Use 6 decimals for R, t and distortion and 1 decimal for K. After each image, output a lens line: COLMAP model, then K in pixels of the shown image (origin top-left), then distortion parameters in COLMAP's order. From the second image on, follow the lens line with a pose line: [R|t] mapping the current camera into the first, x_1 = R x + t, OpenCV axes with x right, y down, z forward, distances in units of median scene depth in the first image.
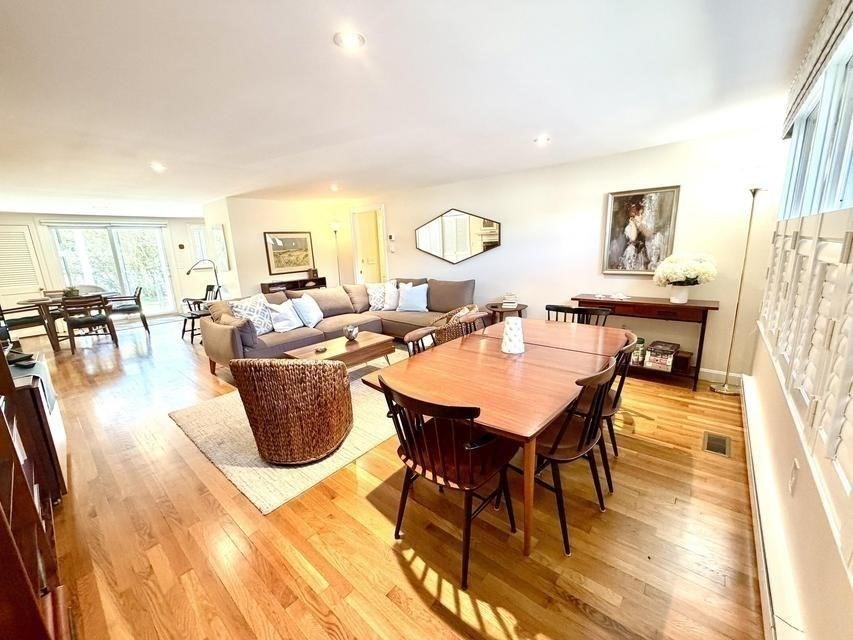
lens RADIAL K [[341.0, 0, 426.0], [0, 341.0, 320.9], [0, 0, 1]] dist [0.000771, 0.000244]
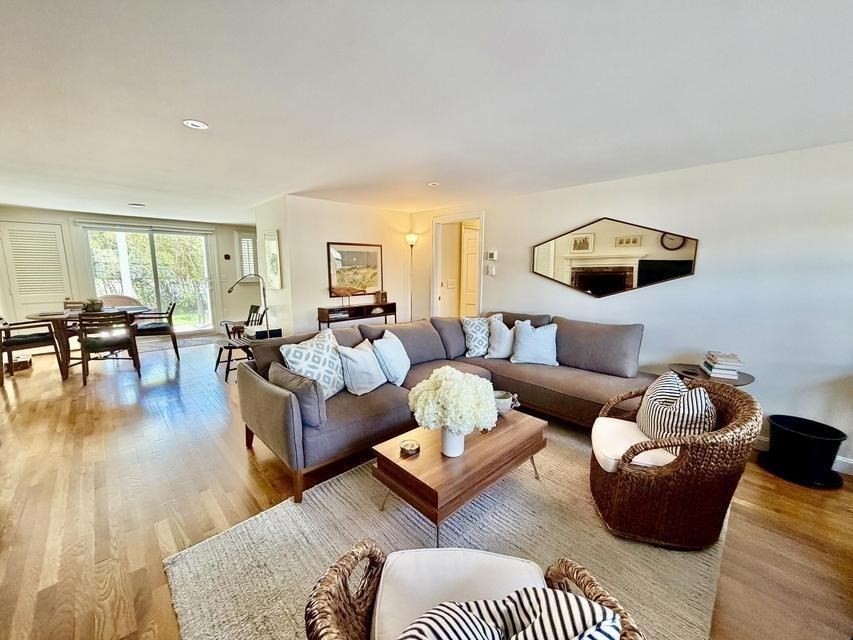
lens RADIAL K [[341.0, 0, 426.0], [0, 341.0, 318.2], [0, 0, 1]] dist [0.000771, 0.000244]
pose [[0.994509, 0.058214, -0.086960, -0.171130], [-0.063786, 0.995990, -0.062730, -0.052473], [0.082960, 0.067933, 0.994235, 0.252034]]
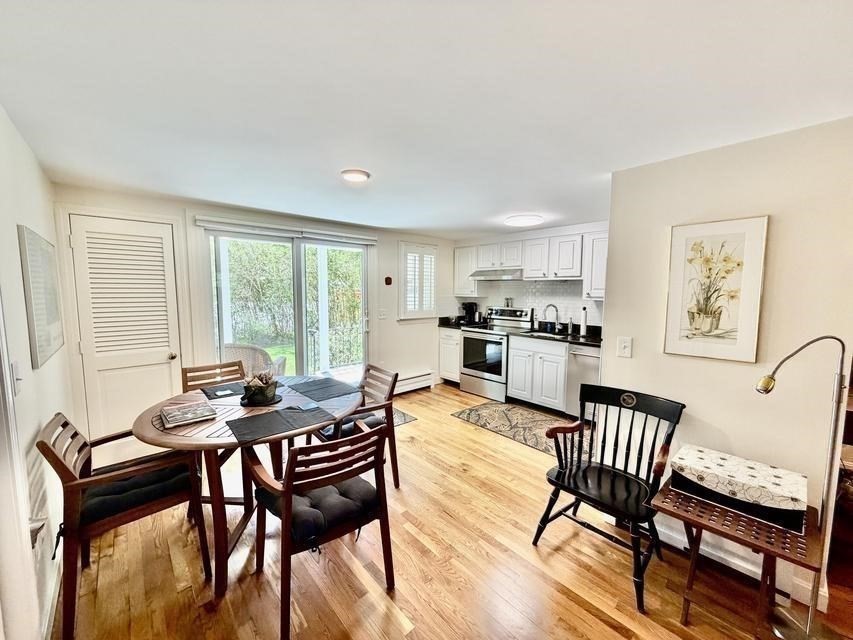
lens RADIAL K [[341.0, 0, 424.0], [0, 341.0, 318.5], [0, 0, 1]] dist [0.000771, 0.000244]
pose [[0.991132, 0.052770, -0.121952, -0.816510], [-0.067851, 0.990082, -0.123023, -0.125949], [0.114250, 0.130207, 0.984882, 0.640324]]
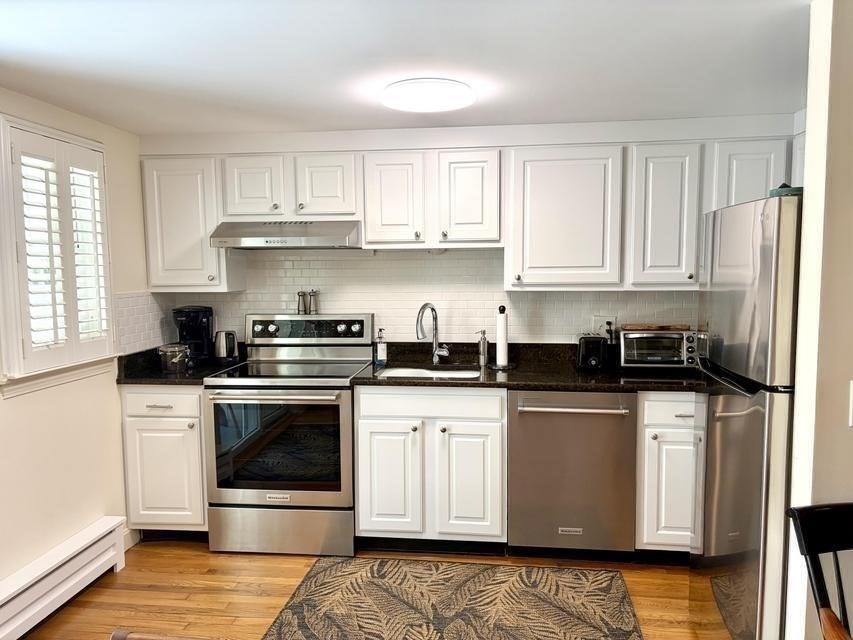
lens RADIAL K [[646.8, 0, 428.7], [0, 646.8, 322.4], [0, 0, 1]] dist [0.049740, -0.040884]
pose [[0.827252, -0.022958, 0.561362, -0.984719], [0.101204, 0.988910, -0.108695, -0.180765], [-0.552641, 0.146730, 0.820401, 0.891509]]
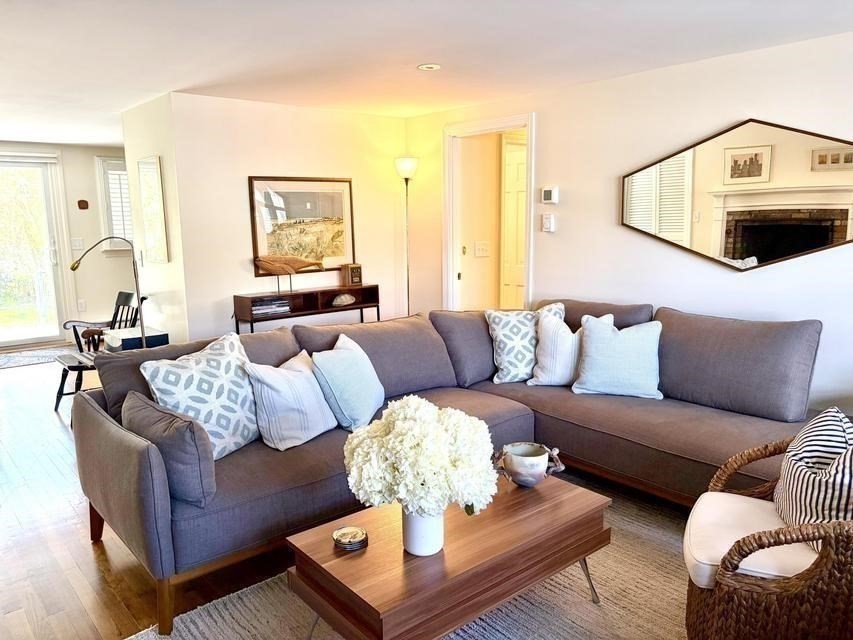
lens RADIAL K [[646.8, 0, 430.2], [0, 646.8, 317.8], [0, 0, 1]] dist [0.049740, -0.040884]
pose [[0.987704, 0.050521, -0.147948, -0.118829], [-0.058722, 0.996940, -0.051600, -0.053568], [0.144889, 0.059653, 0.987648, 0.230980]]
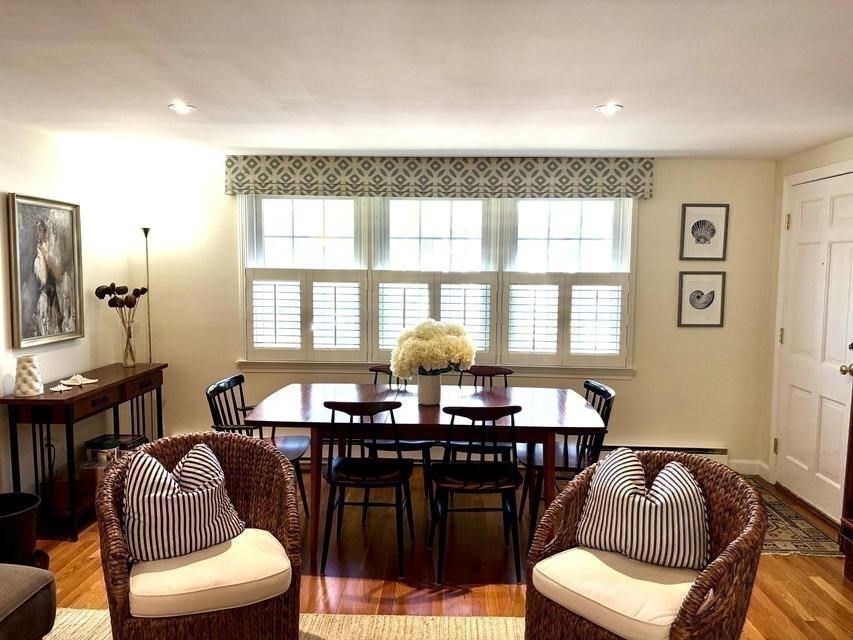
lens RADIAL K [[646.8, 0, 430.6], [0, 646.8, 321.9], [0, 0, 1]] dist [0.049740, -0.040884]
pose [[-0.634877, -0.035497, 0.771797, -0.376994], [0.183302, 0.963503, 0.195098, -0.161796], [-0.750554, 0.265335, -0.605199, 0.714689]]
